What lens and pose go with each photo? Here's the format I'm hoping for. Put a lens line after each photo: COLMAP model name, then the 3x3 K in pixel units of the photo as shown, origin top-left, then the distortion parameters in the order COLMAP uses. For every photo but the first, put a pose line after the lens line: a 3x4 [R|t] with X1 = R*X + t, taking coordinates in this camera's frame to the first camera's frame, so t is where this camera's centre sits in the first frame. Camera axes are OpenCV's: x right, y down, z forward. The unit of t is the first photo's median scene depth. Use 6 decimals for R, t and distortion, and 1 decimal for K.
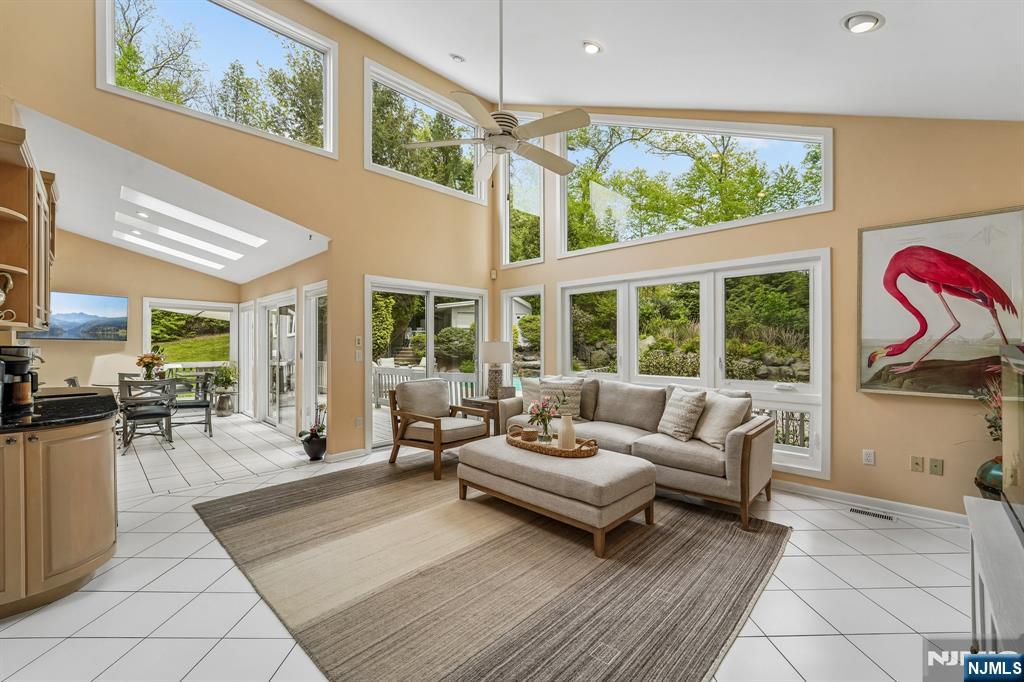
lens RADIAL K [[416.3, 0, 511.1], [0, 416.3, 335.6], [0, 0, 1]] dist [0.000575, 0.000335]
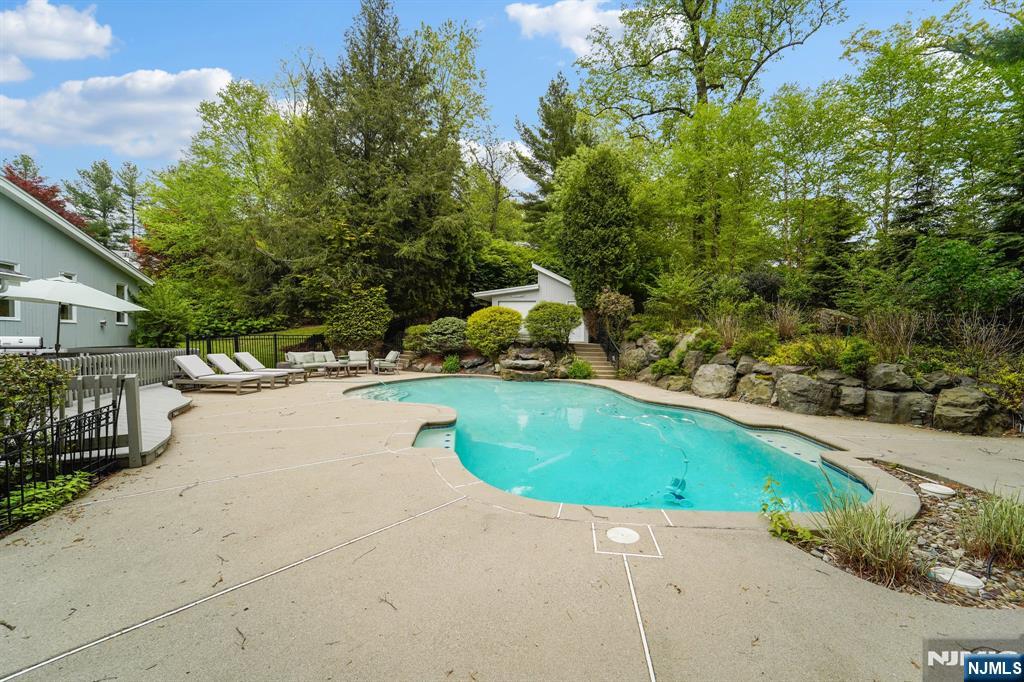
lens RADIAL K [[416.3, 0, 511.1], [0, 416.3, 335.6], [0, 0, 1]] dist [0.000575, 0.000335]
pose [[0.879670, 0.013829, -0.475384, 0.387063], [-0.007116, 0.999848, 0.015918, 0.003100], [0.475532, -0.010620, 0.879635, 0.295407]]
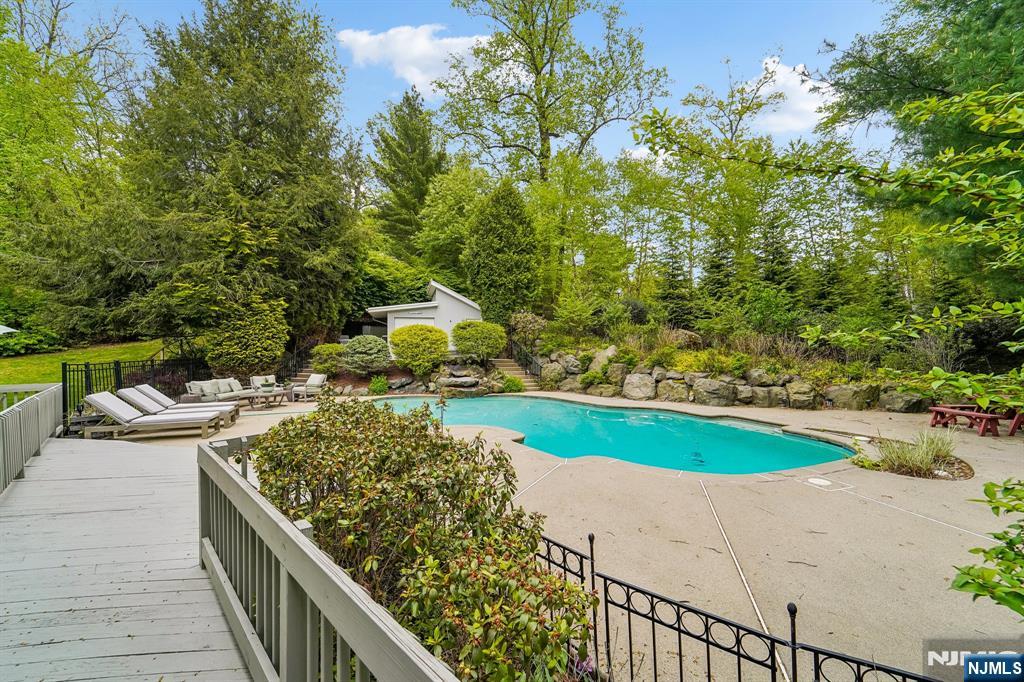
lens RADIAL K [[423.0, 0, 512.0], [0, 423.0, 341.0], [0, 0, 1]] dist [0.001277, 0.000090]
pose [[0.999373, -0.002957, -0.035290, 0.172821], [0.002870, 0.999993, -0.002529, -0.006465], [0.035297, 0.002426, 0.999374, 0.185705]]
